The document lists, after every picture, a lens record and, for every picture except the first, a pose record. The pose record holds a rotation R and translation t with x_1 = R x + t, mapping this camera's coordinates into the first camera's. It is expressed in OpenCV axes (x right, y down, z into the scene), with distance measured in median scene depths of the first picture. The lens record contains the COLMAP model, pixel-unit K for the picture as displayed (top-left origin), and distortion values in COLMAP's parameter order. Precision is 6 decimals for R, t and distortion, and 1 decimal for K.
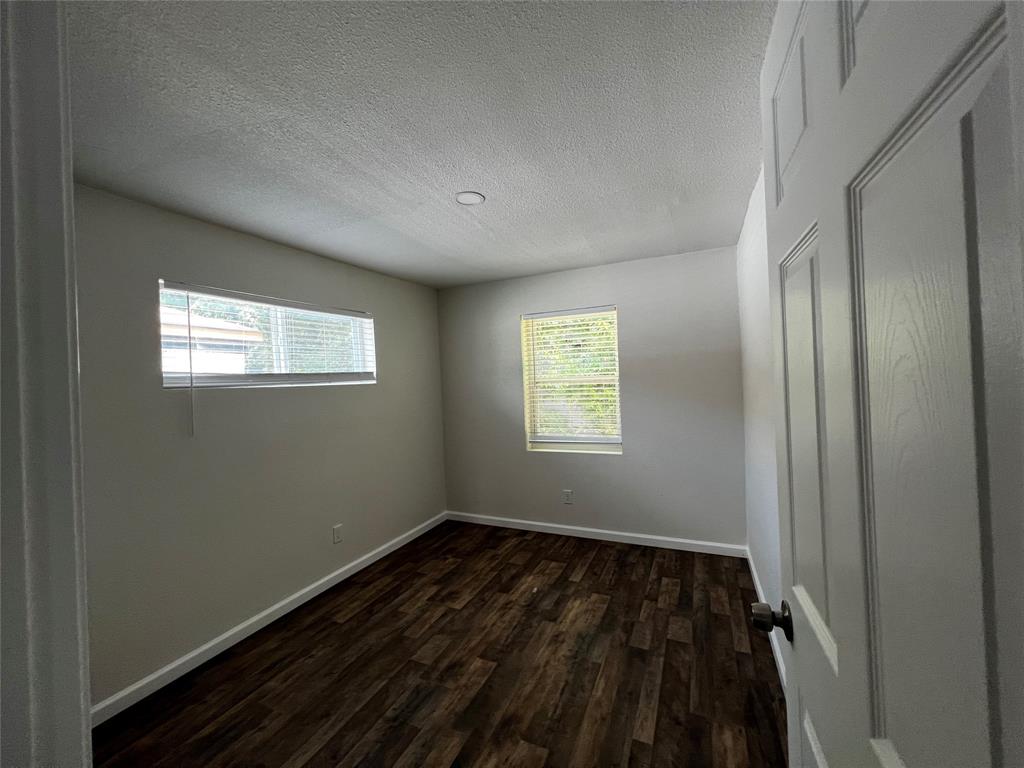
lens RADIAL K [[415.0, 0, 508.5], [0, 415.0, 386.1], [0, 0, 1]] dist [0.000862, 0.001021]
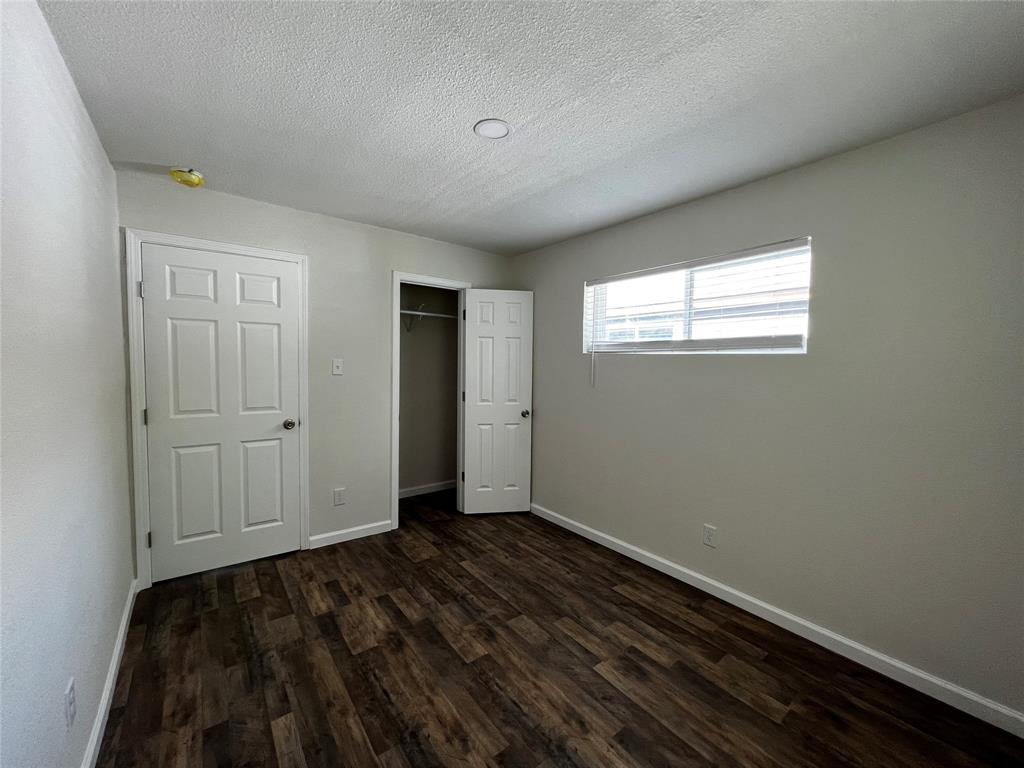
lens RADIAL K [[415.0, 0, 513.0], [0, 415.0, 377.2], [0, 0, 1]] dist [0.000862, 0.001021]
pose [[-0.462846, 0.076993, -0.883089, 0.623152], [-0.005027, 0.995977, 0.089470, -0.036361], [0.886424, 0.045850, -0.460597, 1.349292]]
